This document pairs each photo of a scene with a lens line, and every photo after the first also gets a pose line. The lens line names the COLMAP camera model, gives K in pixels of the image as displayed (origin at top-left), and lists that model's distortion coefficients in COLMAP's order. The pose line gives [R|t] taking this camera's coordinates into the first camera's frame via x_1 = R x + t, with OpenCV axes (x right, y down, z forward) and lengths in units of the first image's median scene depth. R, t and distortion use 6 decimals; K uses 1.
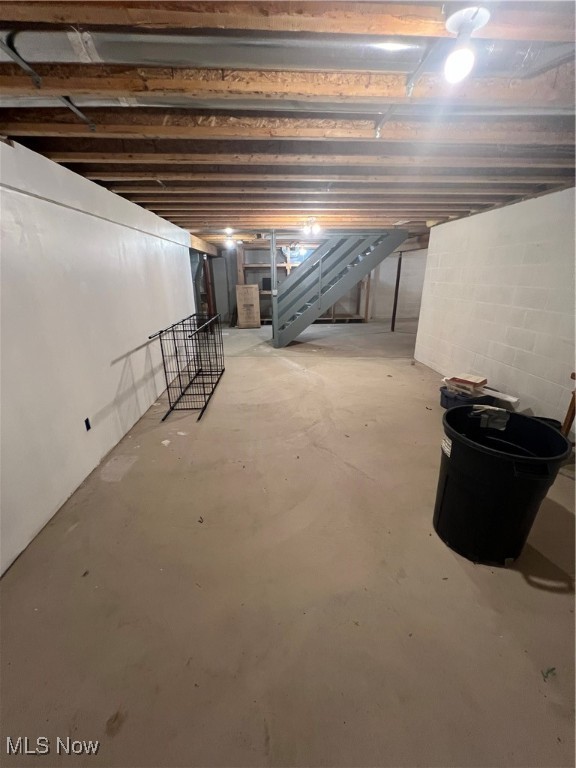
lens RADIAL K [[306.8, 0, 288.0], [0, 306.8, 384.0], [0, 0, 1]] dist [-0.000910, 0.000571]
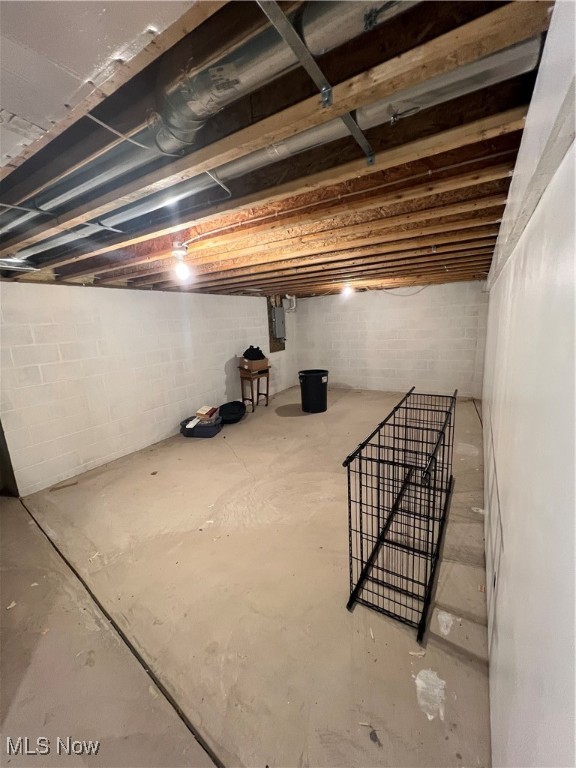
lens RADIAL K [[306.8, 0, 288.0], [0, 306.8, 384.0], [0, 0, 1]] dist [-0.000910, 0.000571]
pose [[-0.817876, -0.063278, 0.571905, -0.410840], [0.253790, 0.852356, 0.457252, -0.542832], [-0.516400, 0.519119, -0.681062, 1.397747]]
